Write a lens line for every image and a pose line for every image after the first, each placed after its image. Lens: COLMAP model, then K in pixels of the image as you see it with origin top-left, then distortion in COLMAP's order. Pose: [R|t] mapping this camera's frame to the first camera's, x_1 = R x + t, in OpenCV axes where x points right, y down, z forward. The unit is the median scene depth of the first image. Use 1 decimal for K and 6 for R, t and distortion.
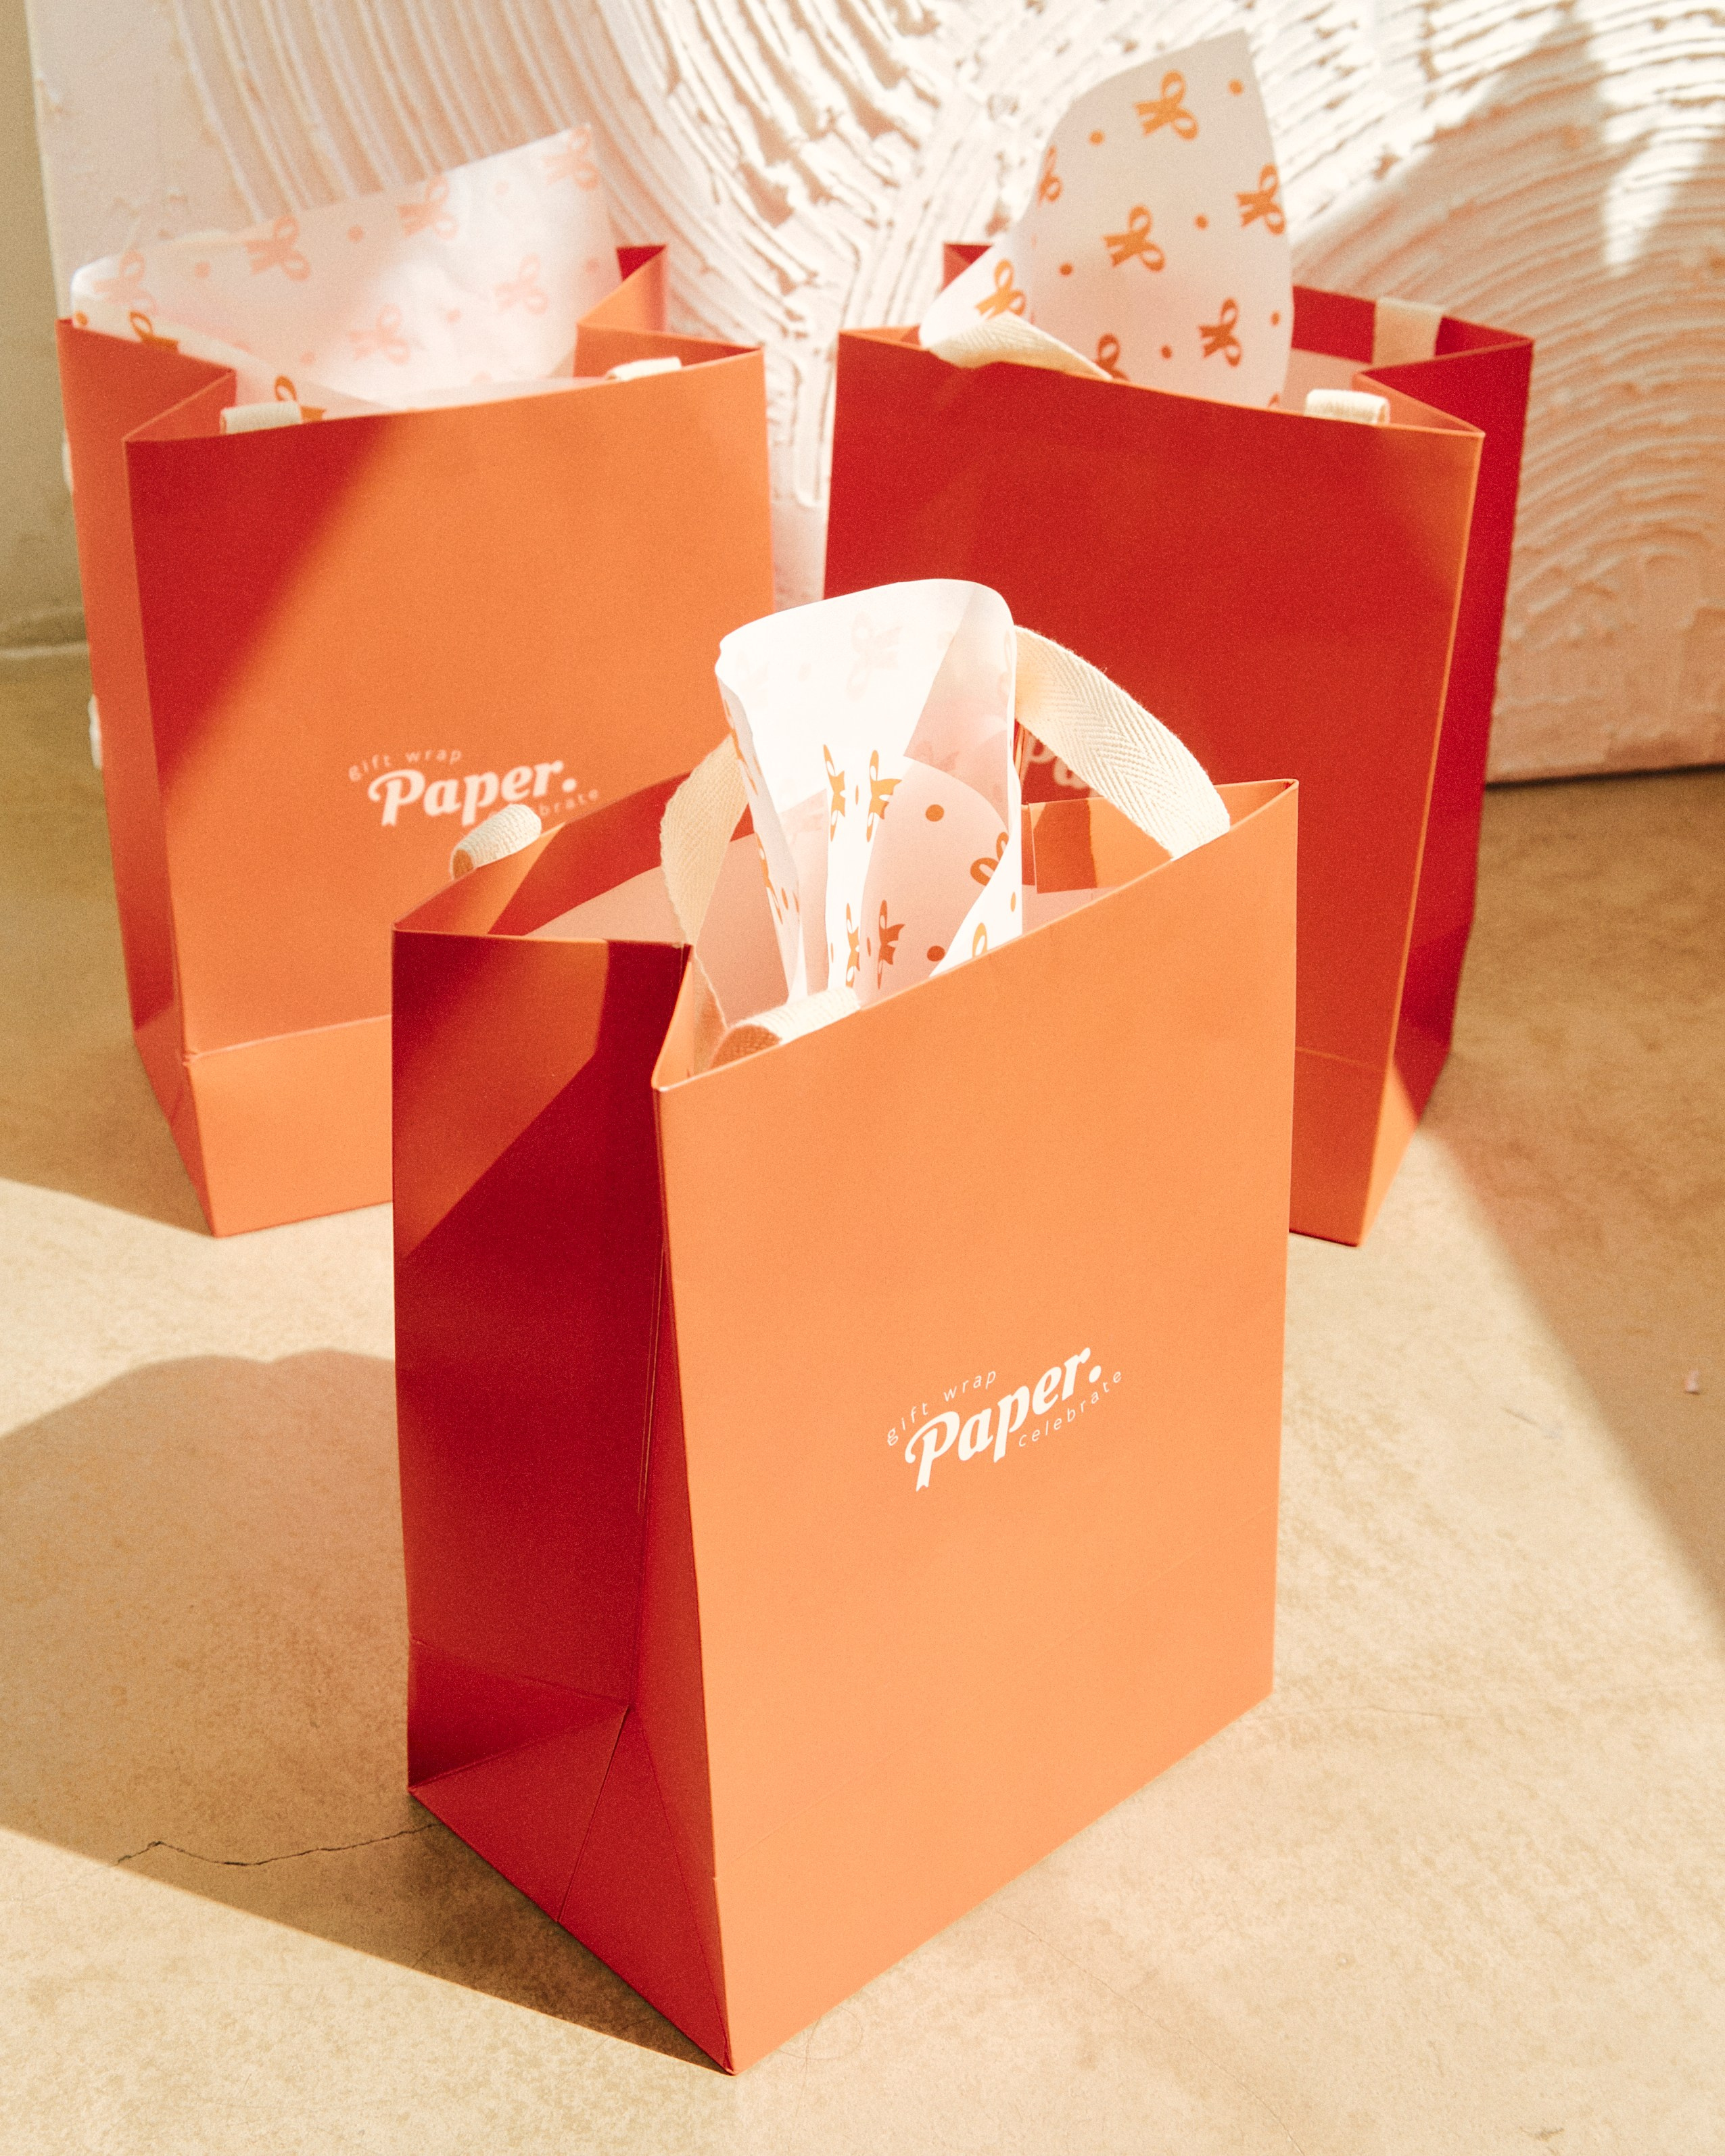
lens RADIAL K [[2931.2, 0, 835.1], [0, 2931.2, 1077.9], [0, 0, 1]] dist [-0.020360, 0.008079]
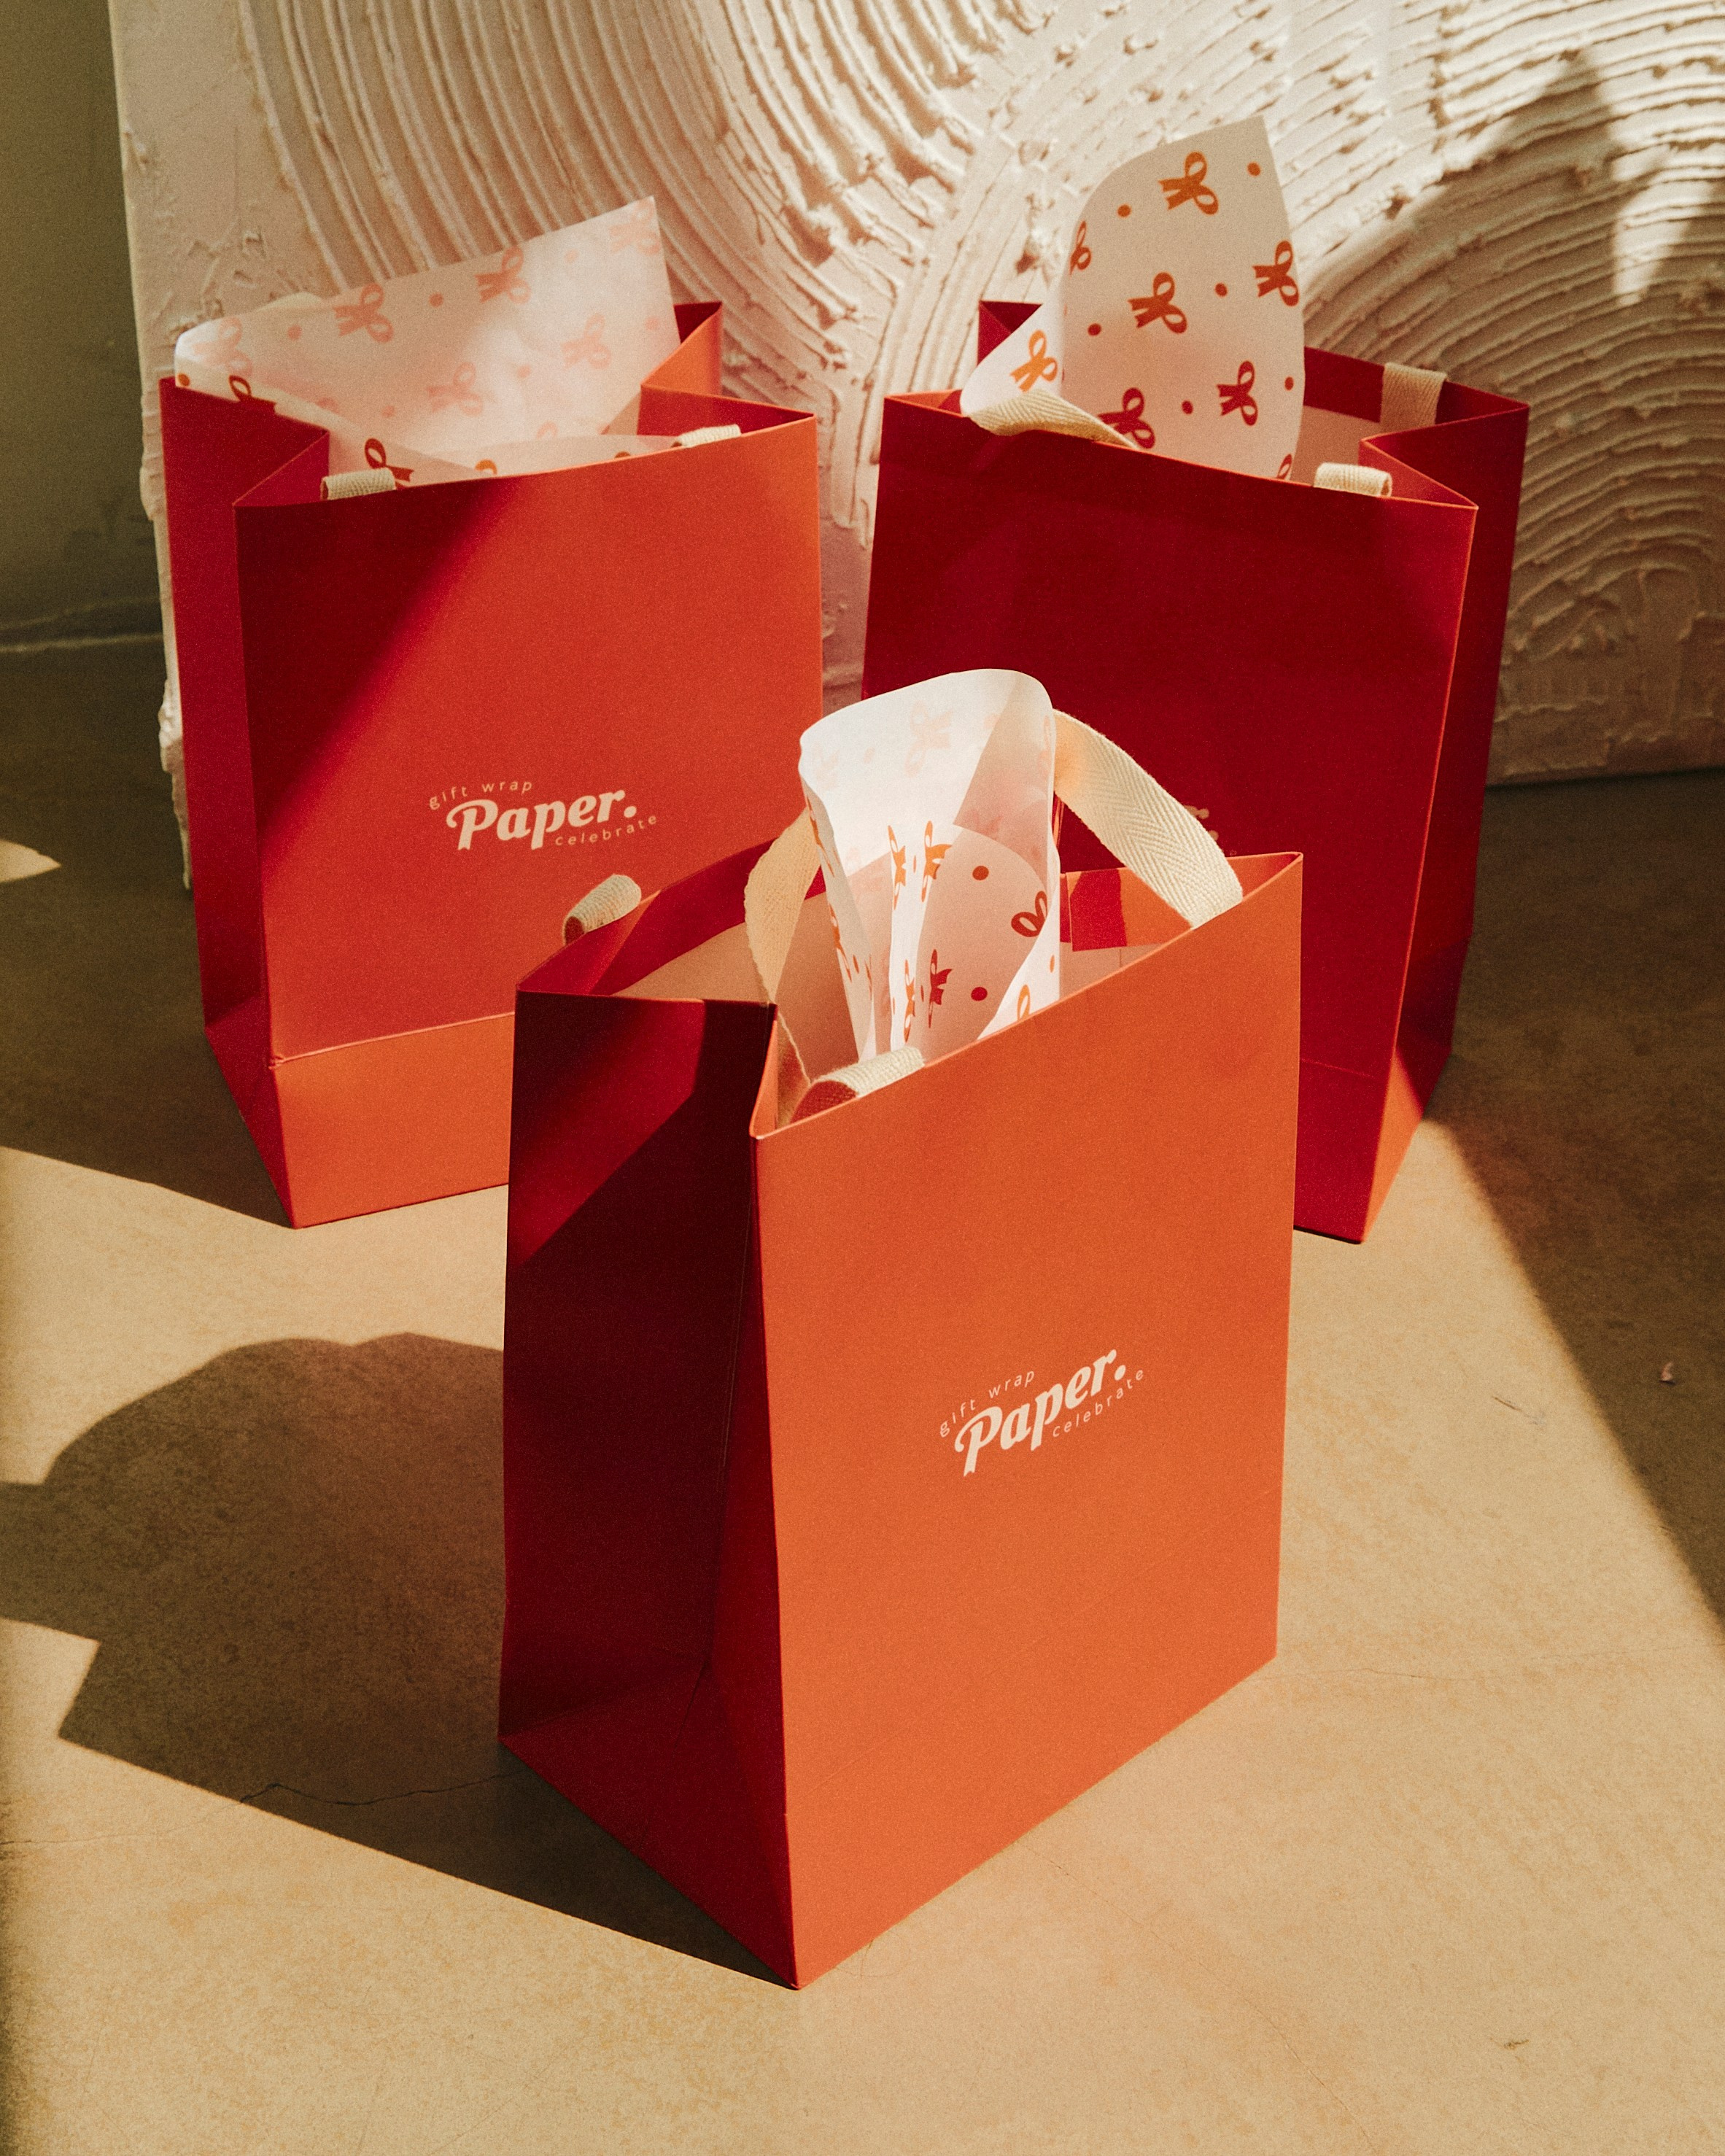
lens RADIAL K [[3155.3, 0, 826.2], [0, 3155.3, 1025.9], [0, 0, 1]] dist [-0.006981, -0.101000]
pose [[0.999980, 0.006027, 0.001998, -0.021277], [-0.006041, 0.999956, 0.007149, -0.030978], [-0.001955, -0.007161, 0.999972, -0.164618]]
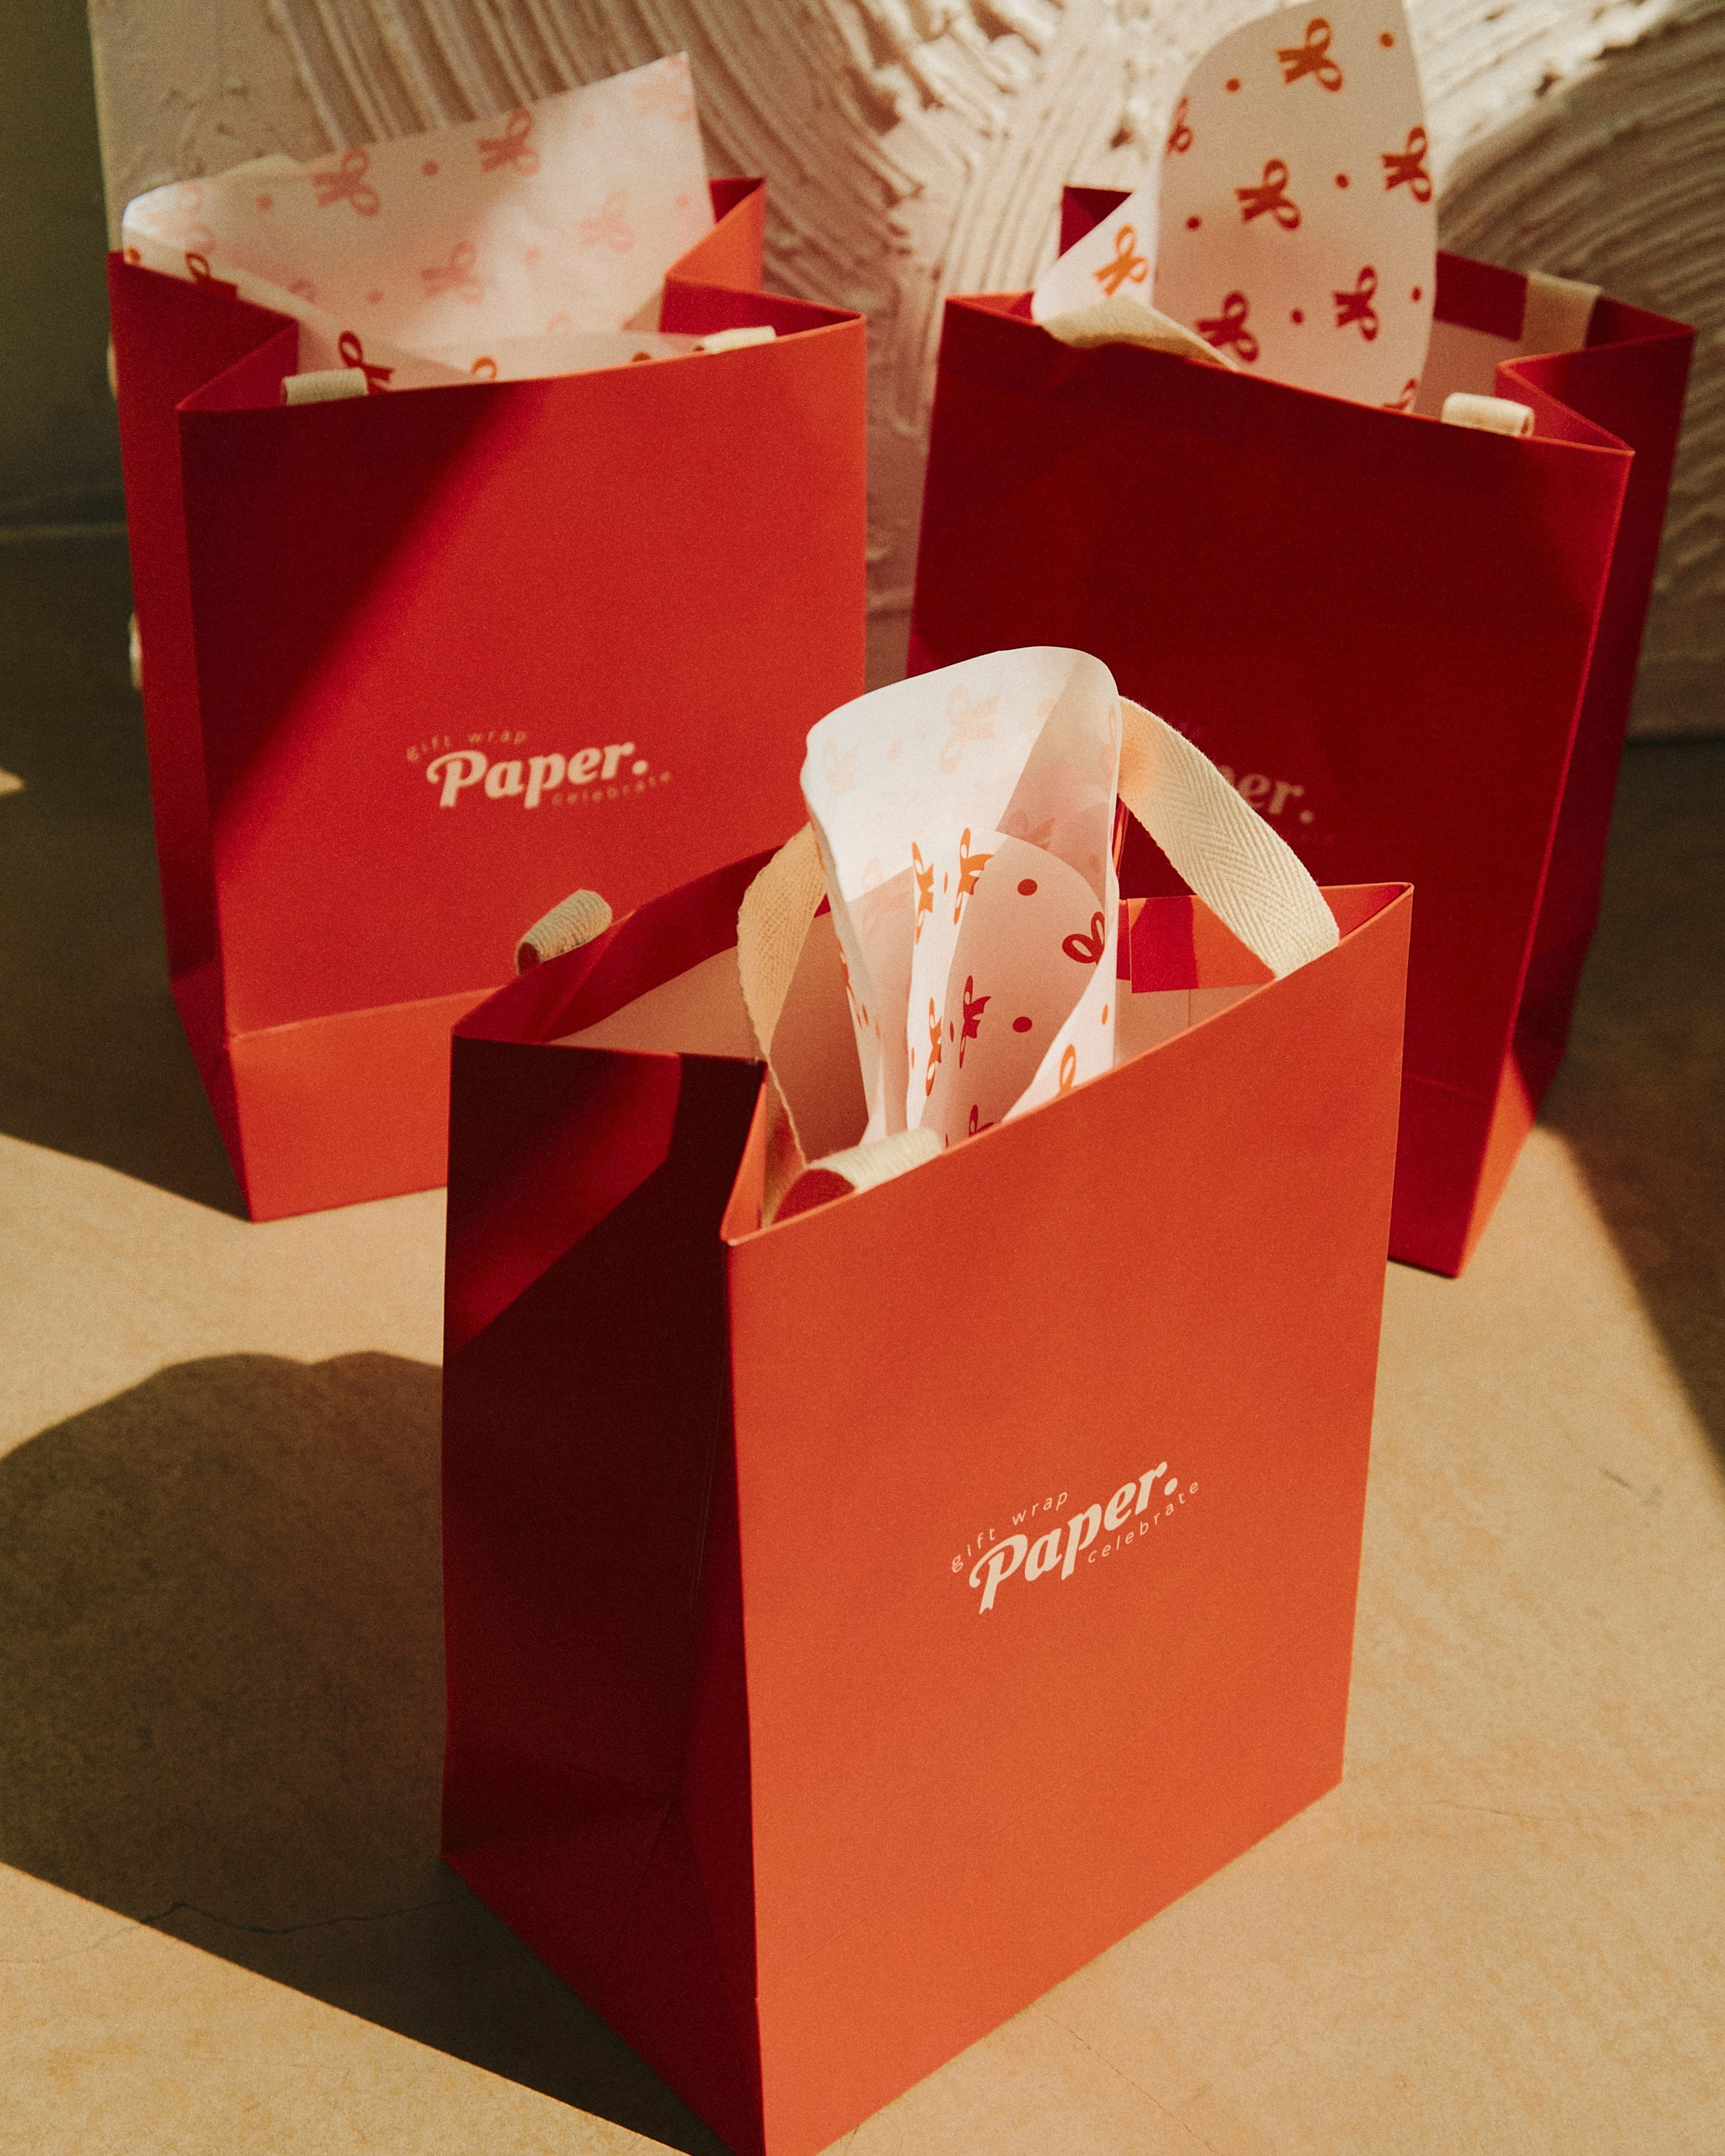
lens RADIAL K [[3163.3, 0, 862.5], [0, 3163.3, 1078.0], [0, 0, 1]] dist [-0.036200, 0.112046]
pose [[0.999188, 0.038441, -0.012072, -0.003513], [-0.037534, 0.996978, 0.068017, -0.074780], [0.014650, -0.067508, 0.997611, -0.017277]]
